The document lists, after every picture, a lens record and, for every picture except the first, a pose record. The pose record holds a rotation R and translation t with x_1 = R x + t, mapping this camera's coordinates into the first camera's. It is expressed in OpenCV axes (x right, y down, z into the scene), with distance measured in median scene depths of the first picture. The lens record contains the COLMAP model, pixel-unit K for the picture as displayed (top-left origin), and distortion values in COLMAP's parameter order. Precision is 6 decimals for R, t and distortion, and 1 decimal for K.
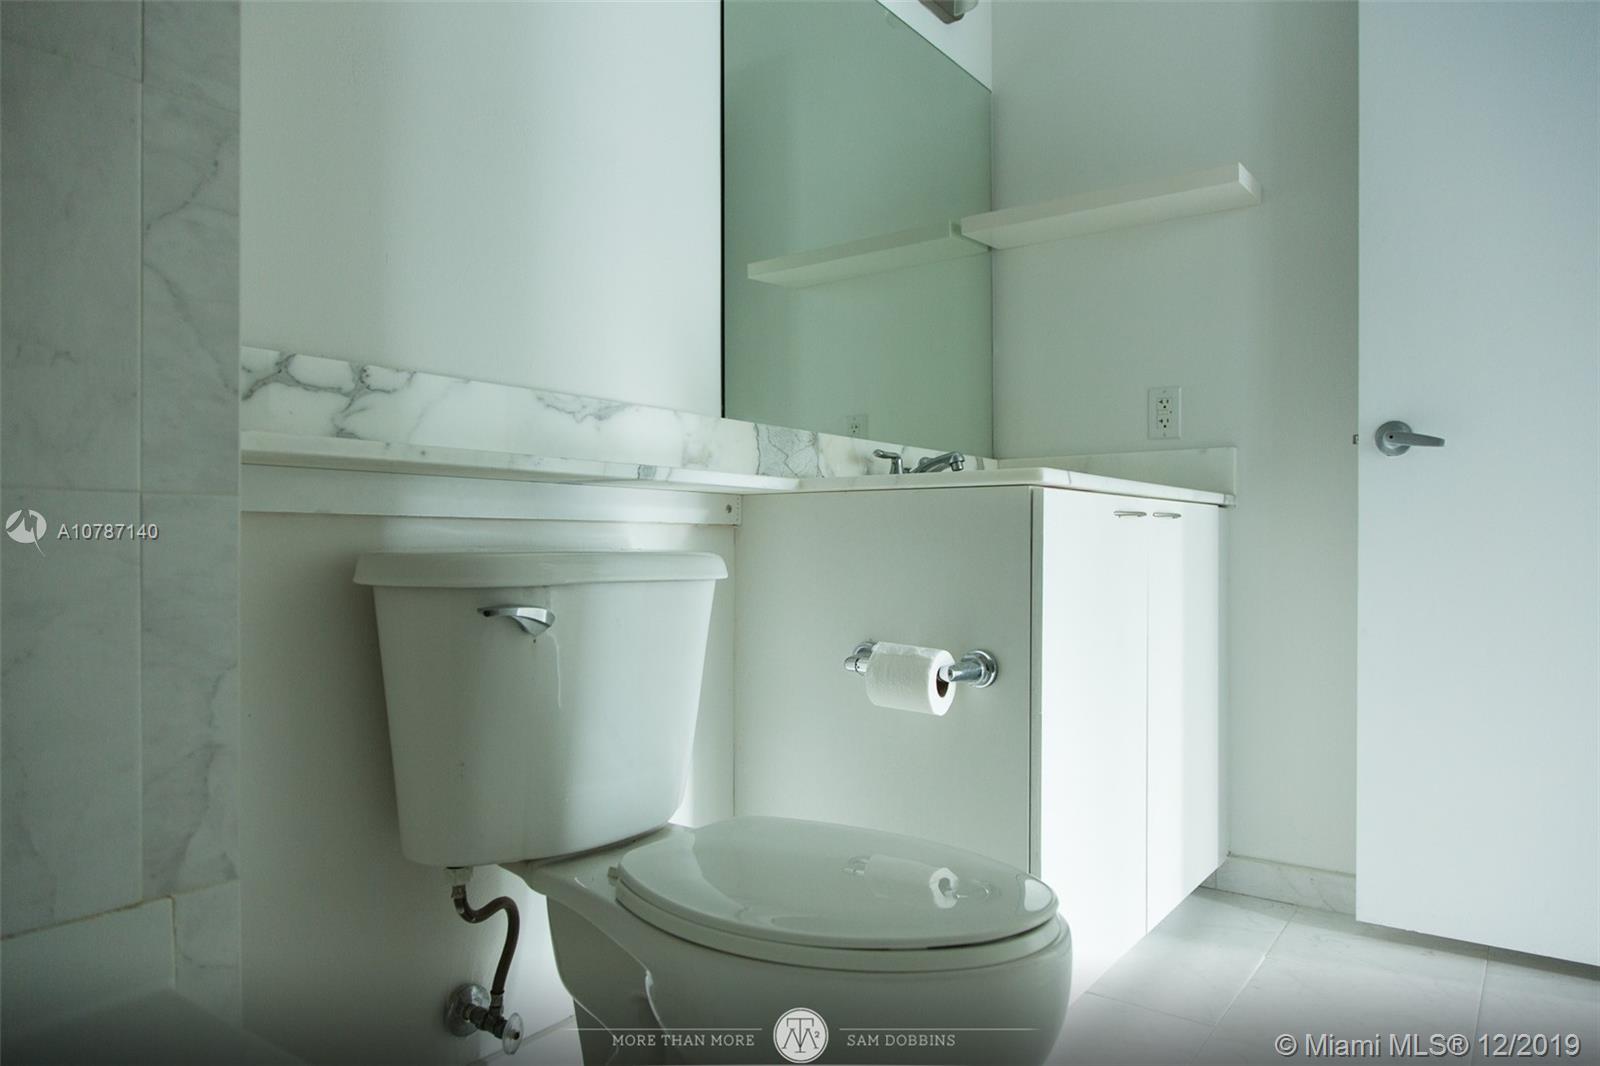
lens RADIAL K [[1038.7, 0, 808.4], [0, 1038.7, 533.6], [0, 0, 1]] dist [-0.011290, 0.004371]
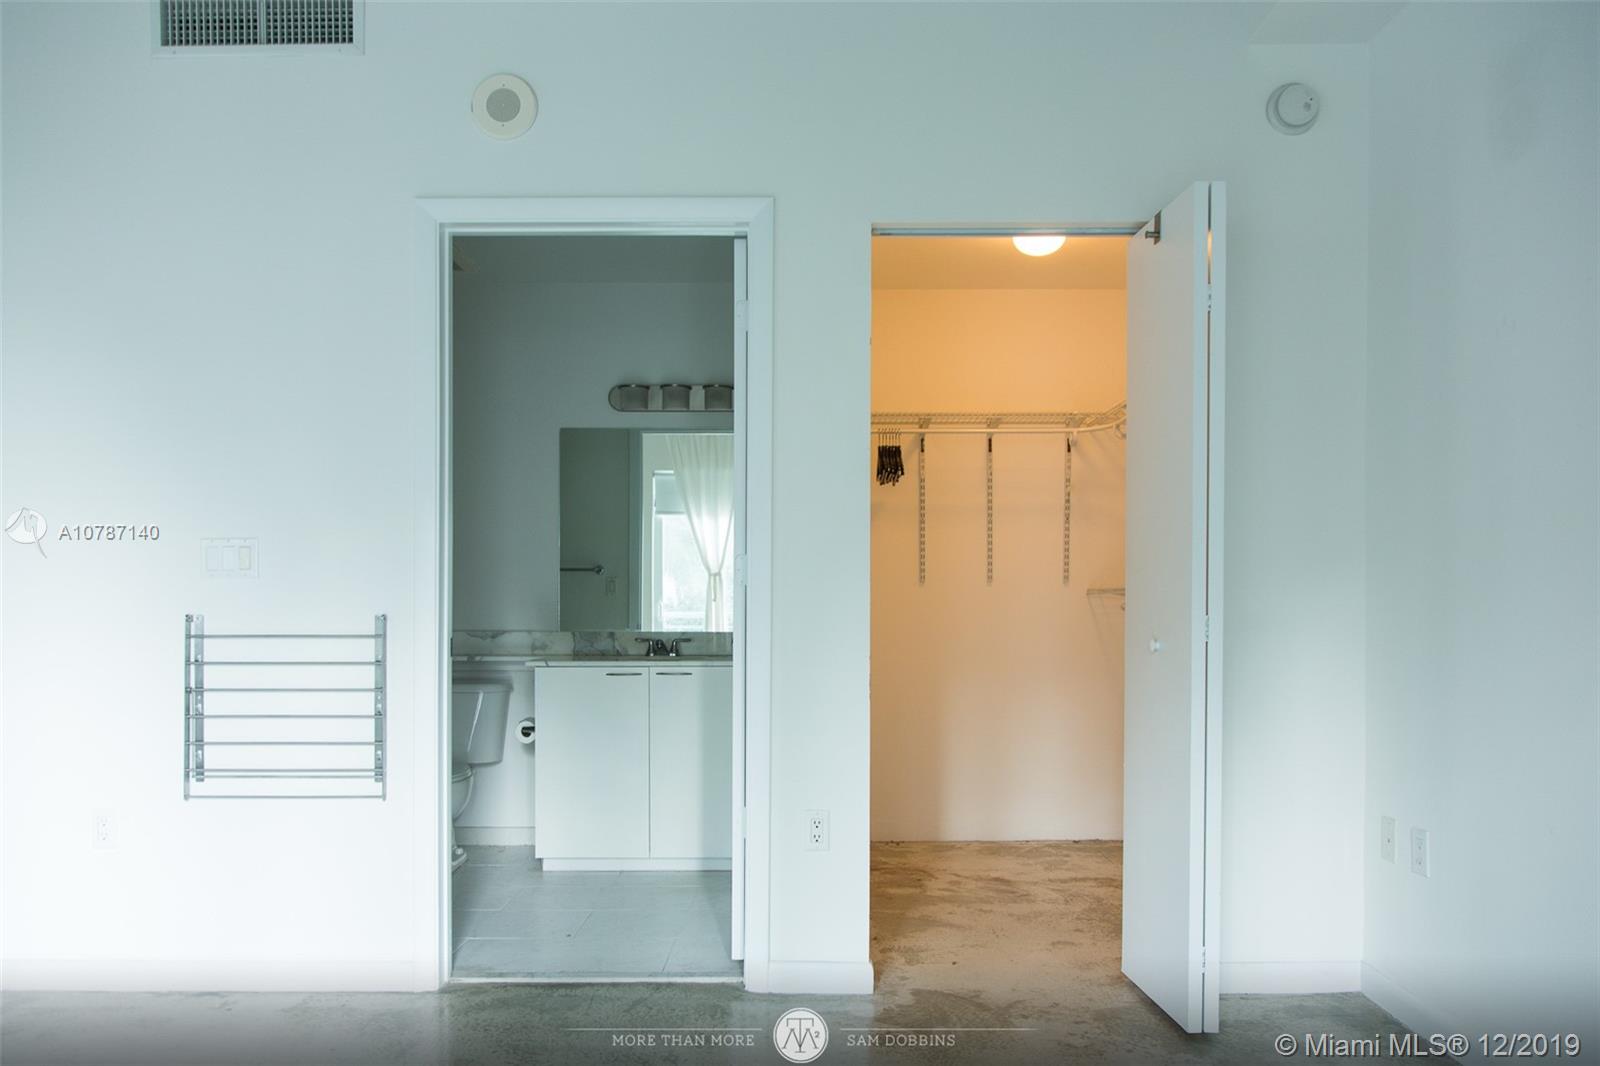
lens RADIAL K [[1080.7, 0, 797.8], [0, 1080.7, 608.1], [0, 0, 1]] dist [-0.002510, -0.001094]
pose [[0.579950, -0.000362, -0.814652, 3.029956], [0.007264, 0.999962, 0.004726, -0.213253], [0.814620, -0.008658, 0.579931, -0.135572]]
